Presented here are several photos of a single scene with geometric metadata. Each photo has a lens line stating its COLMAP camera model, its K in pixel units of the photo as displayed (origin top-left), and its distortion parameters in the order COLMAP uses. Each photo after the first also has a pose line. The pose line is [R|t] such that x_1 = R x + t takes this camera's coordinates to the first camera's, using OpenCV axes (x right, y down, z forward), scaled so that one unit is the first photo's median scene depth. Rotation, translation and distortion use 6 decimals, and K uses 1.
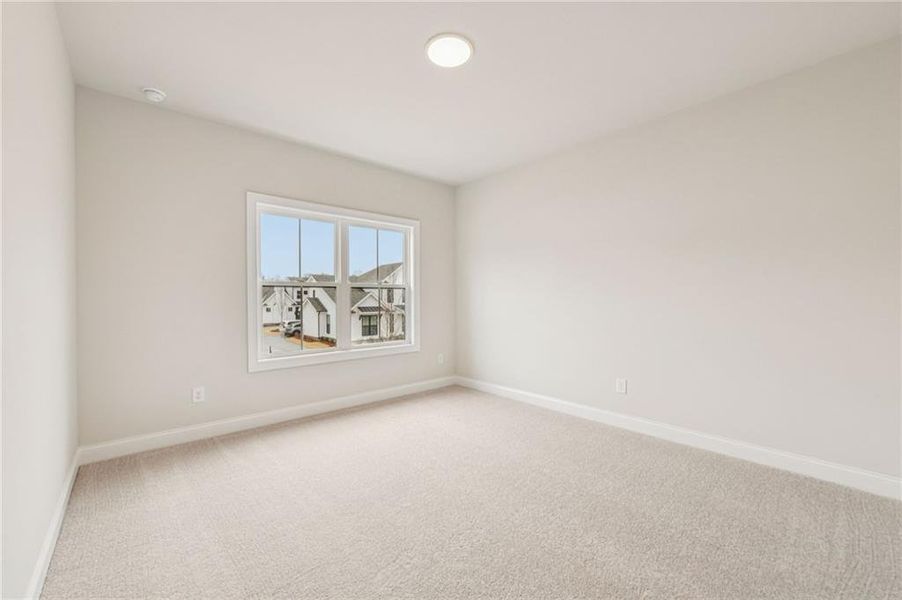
lens RADIAL K [[364.0, 0, 451.0], [0, 364.0, 300.0], [0, 0, 1]] dist [-0.000335, -0.000132]
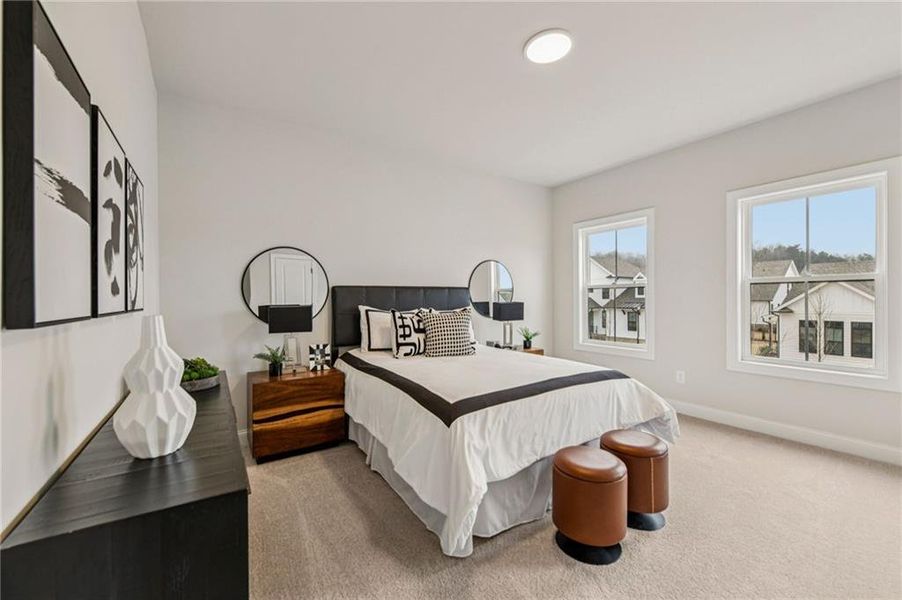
lens RADIAL K [[364.0, 0, 451.0], [0, 364.0, 300.0], [0, 0, 1]] dist [-0.000335, -0.000132]
pose [[-0.155450, 0.006452, -0.987823, 0.603225], [-0.014525, 0.999856, 0.008816, 0.007490], [0.987737, 0.015719, -0.155334, 0.436625]]
